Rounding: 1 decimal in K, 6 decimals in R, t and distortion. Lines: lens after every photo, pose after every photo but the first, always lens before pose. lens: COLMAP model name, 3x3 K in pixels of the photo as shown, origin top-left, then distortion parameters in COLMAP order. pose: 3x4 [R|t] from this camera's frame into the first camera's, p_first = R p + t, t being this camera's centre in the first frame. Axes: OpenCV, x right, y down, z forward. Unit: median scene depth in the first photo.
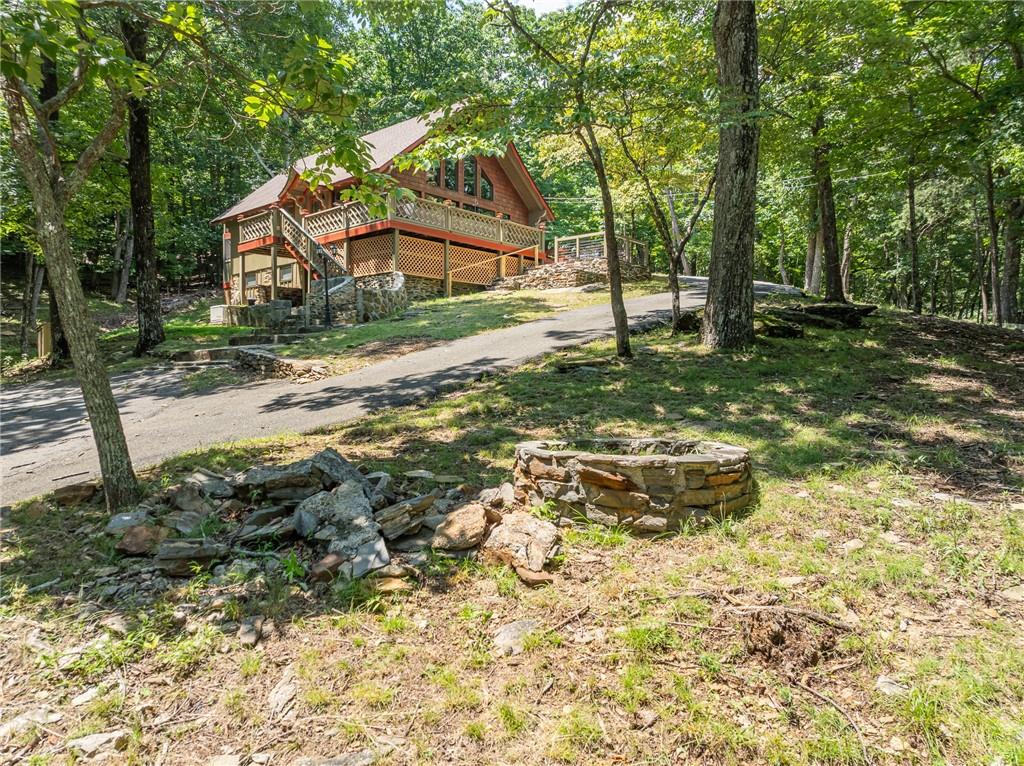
lens RADIAL K [[717.3, 0, 512.0], [0, 717.3, 383.0], [0, 0, 1]] dist [-0.046868, -0.003840]
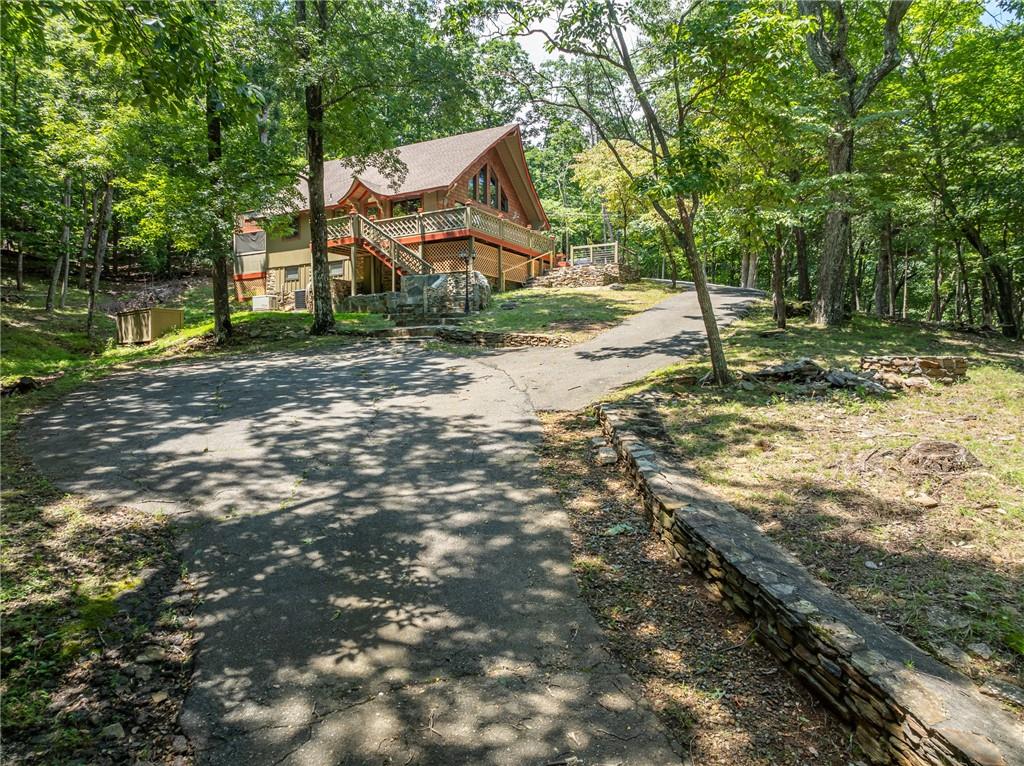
lens RADIAL K [[717.3, 0, 512.0], [0, 717.3, 383.0], [0, 0, 1]] dist [-0.046868, -0.003840]
pose [[0.976028, -0.008272, 0.217489, -0.340917], [0.007632, 0.999964, 0.003783, 0.031995], [-0.217513, -0.002032, 0.976055, -0.210390]]
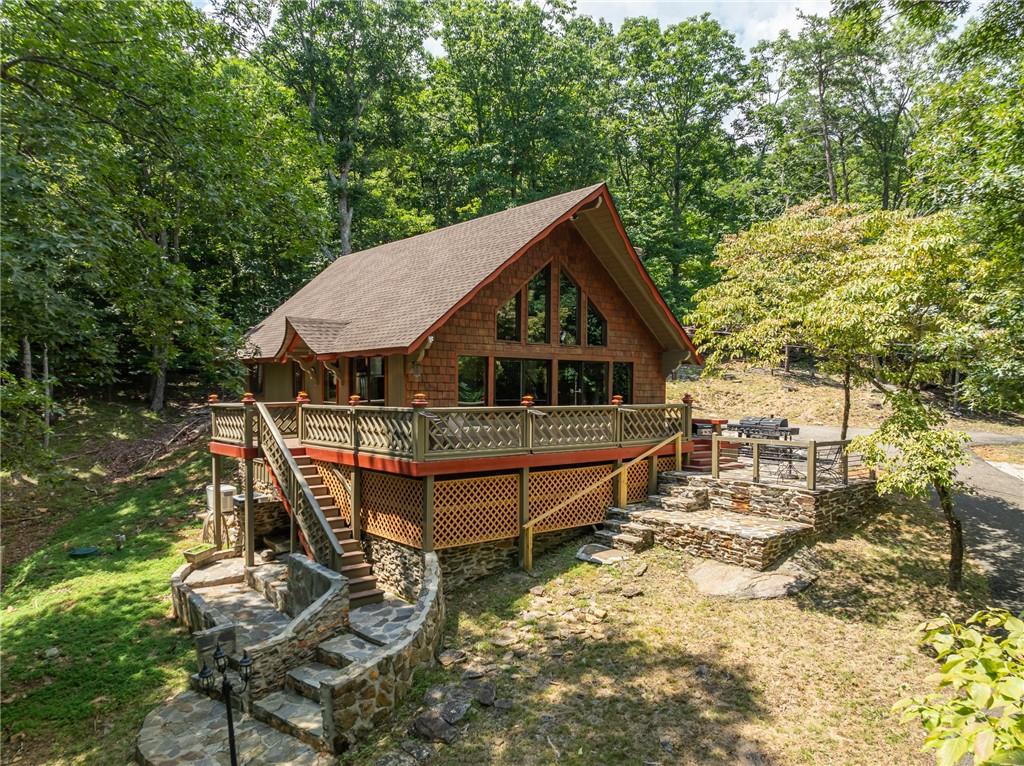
lens RADIAL K [[717.3, 0, 512.0], [0, 717.3, 383.0], [0, 0, 1]] dist [-0.046868, -0.003840]
pose [[0.987782, 0.002119, -0.155827, -0.012156], [-0.002449, 0.999995, -0.001925, -0.265749], [0.155822, 0.002283, 0.987782, 0.433486]]
